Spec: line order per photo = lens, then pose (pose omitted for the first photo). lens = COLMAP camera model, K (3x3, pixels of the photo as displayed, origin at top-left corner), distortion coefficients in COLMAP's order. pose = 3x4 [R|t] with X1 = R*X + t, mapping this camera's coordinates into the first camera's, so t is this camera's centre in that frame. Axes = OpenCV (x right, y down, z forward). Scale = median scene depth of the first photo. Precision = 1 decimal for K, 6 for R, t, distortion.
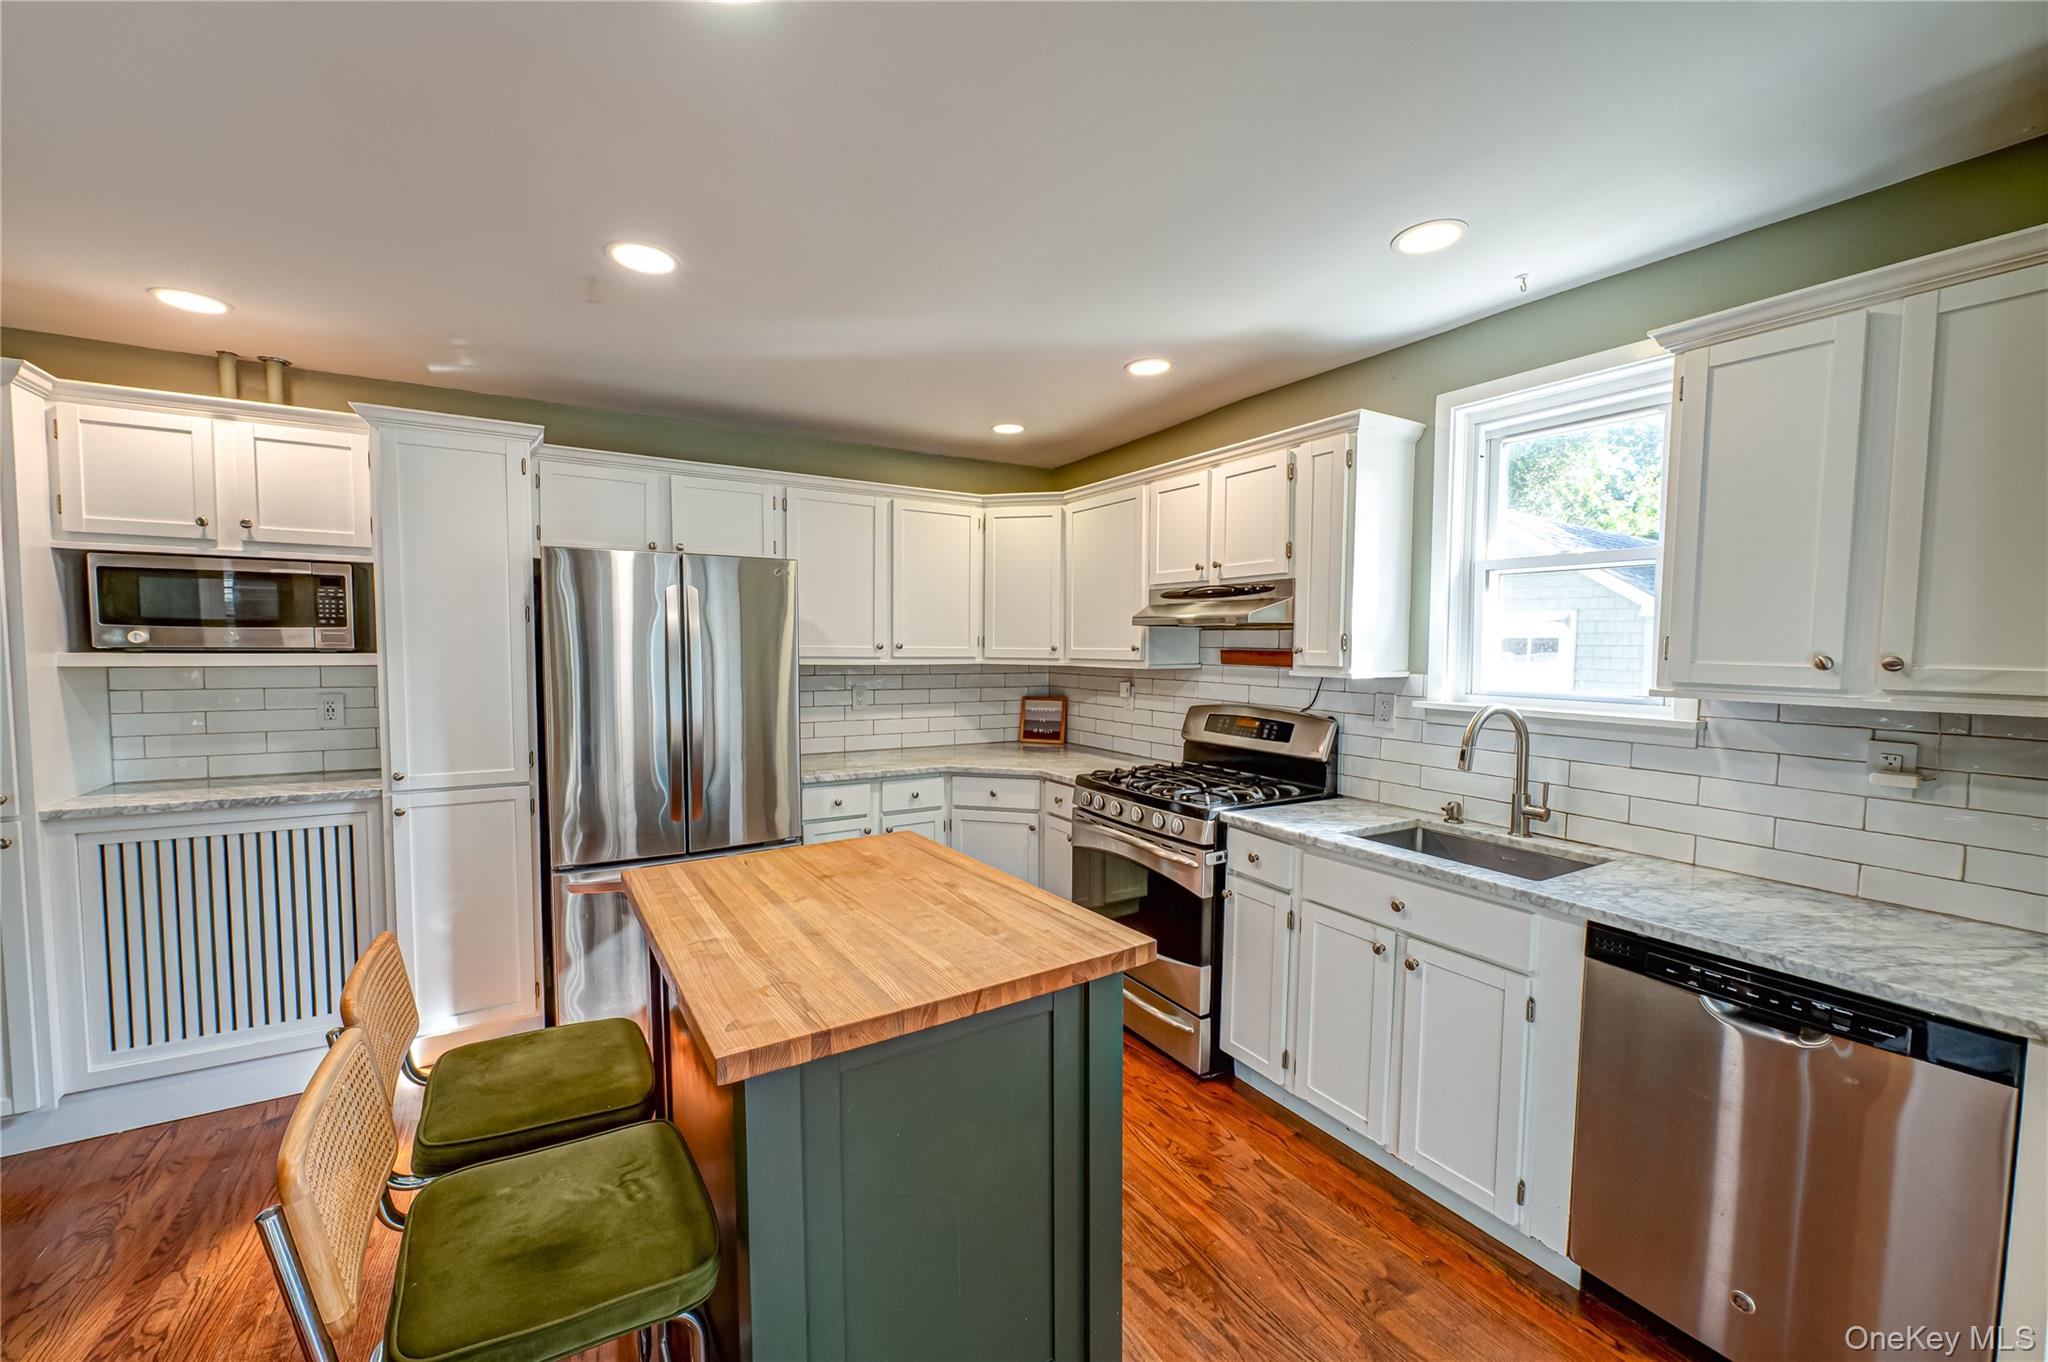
lens RADIAL K [[804.7, 0, 1025.9], [0, 804.7, 686.8], [0, 0, 1]] dist [-0.003712, -0.000143]
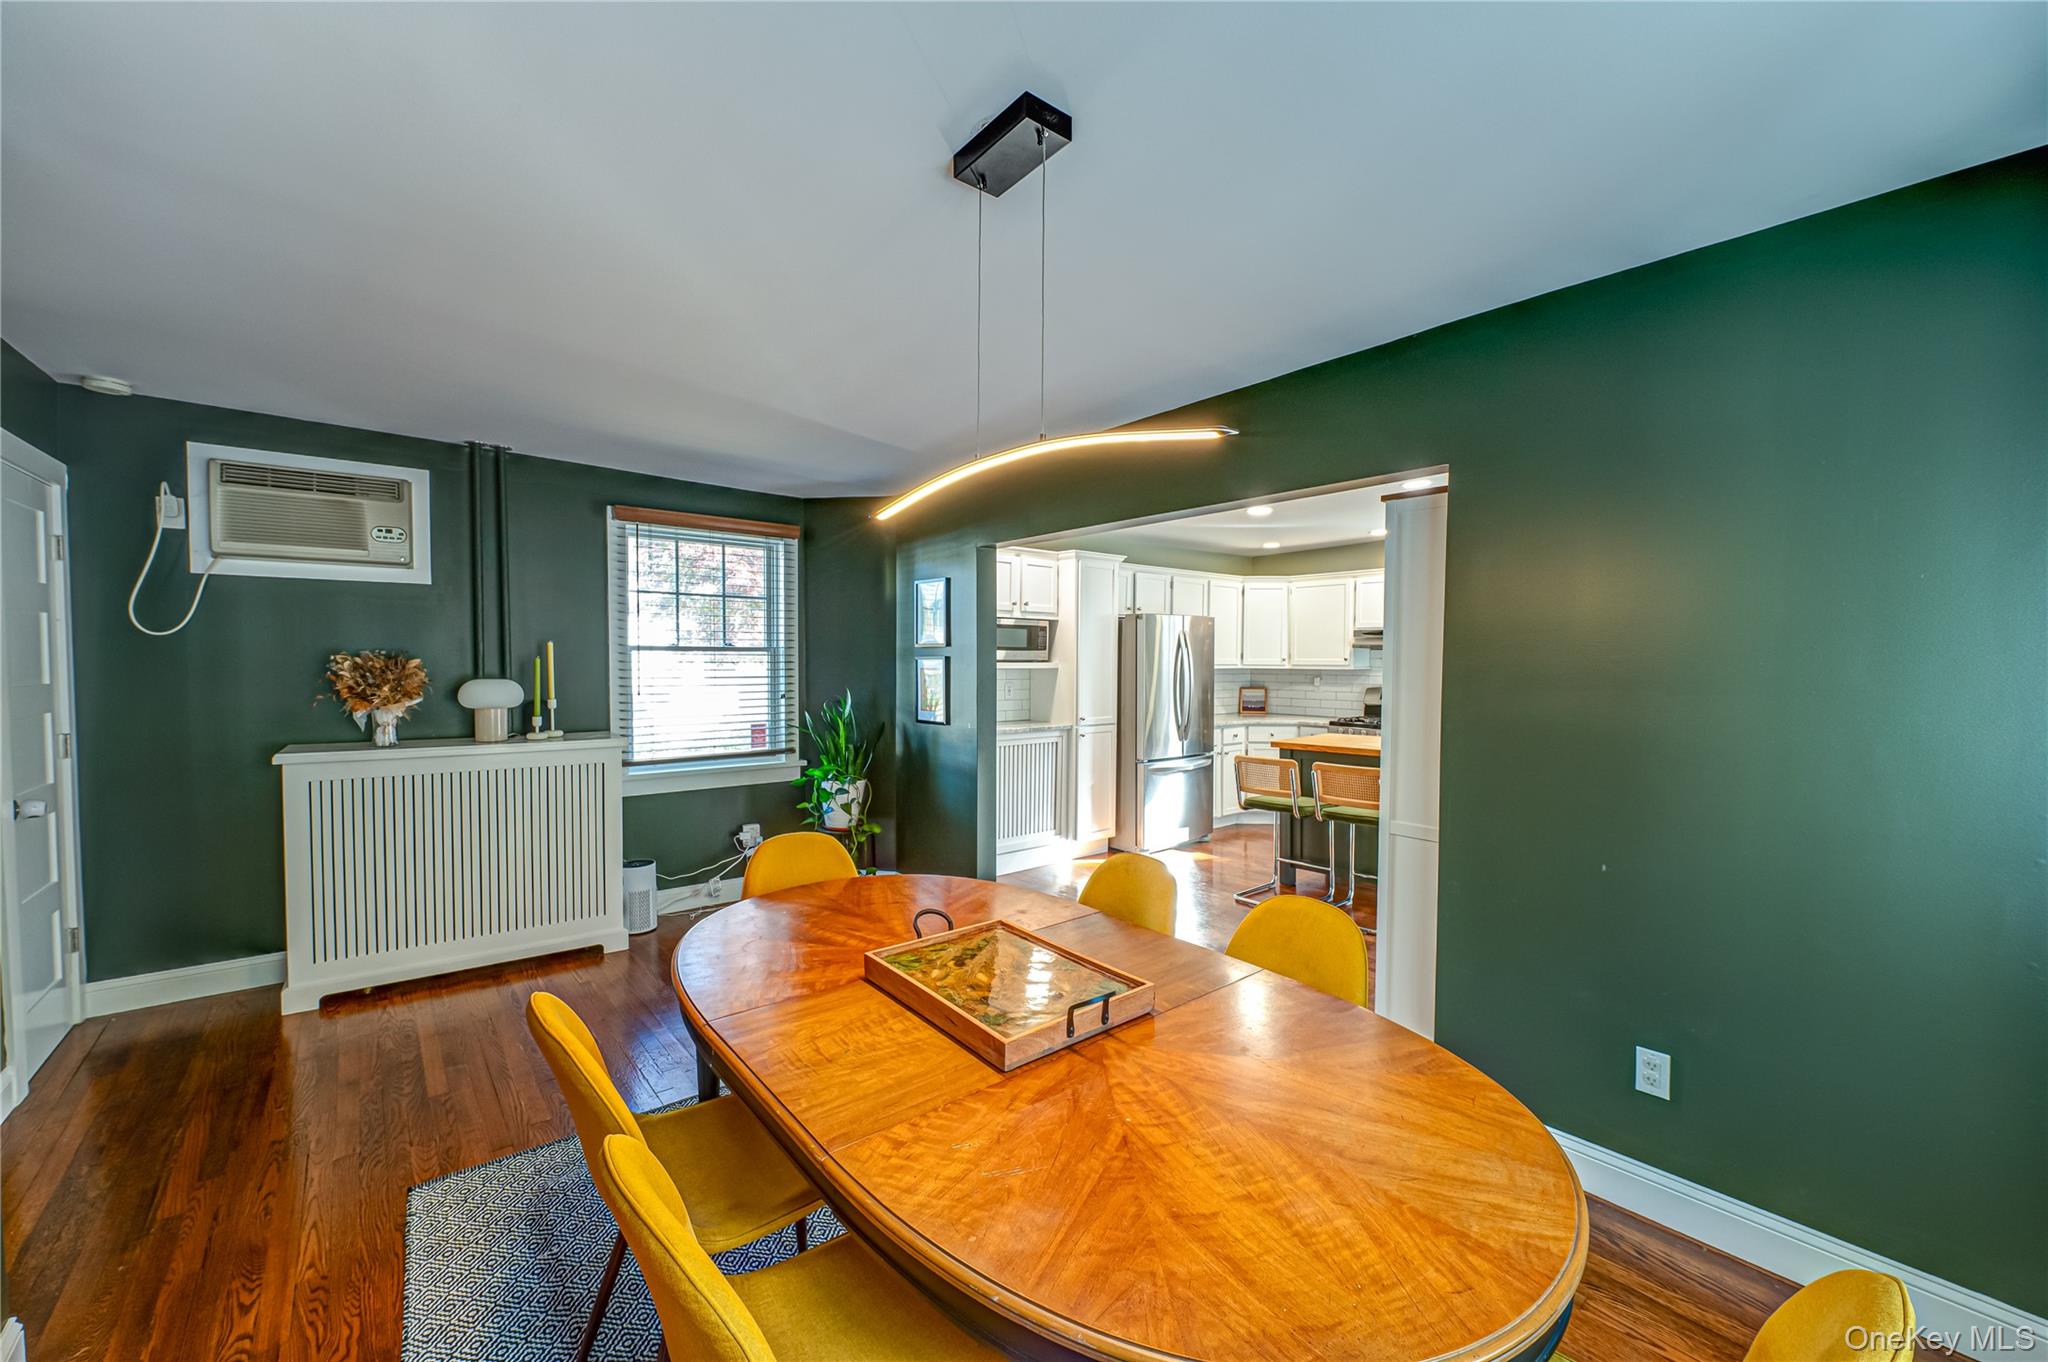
lens RADIAL K [[804.7, 0, 1020.8], [0, 804.7, 686.9], [0, 0, 1]] dist [-0.003712, -0.000143]
pose [[0.989463, -0.007875, 0.144575, -0.901021], [0.009874, 0.999865, -0.013115, 0.037052], [-0.144452, 0.014404, 0.989407, -0.812023]]
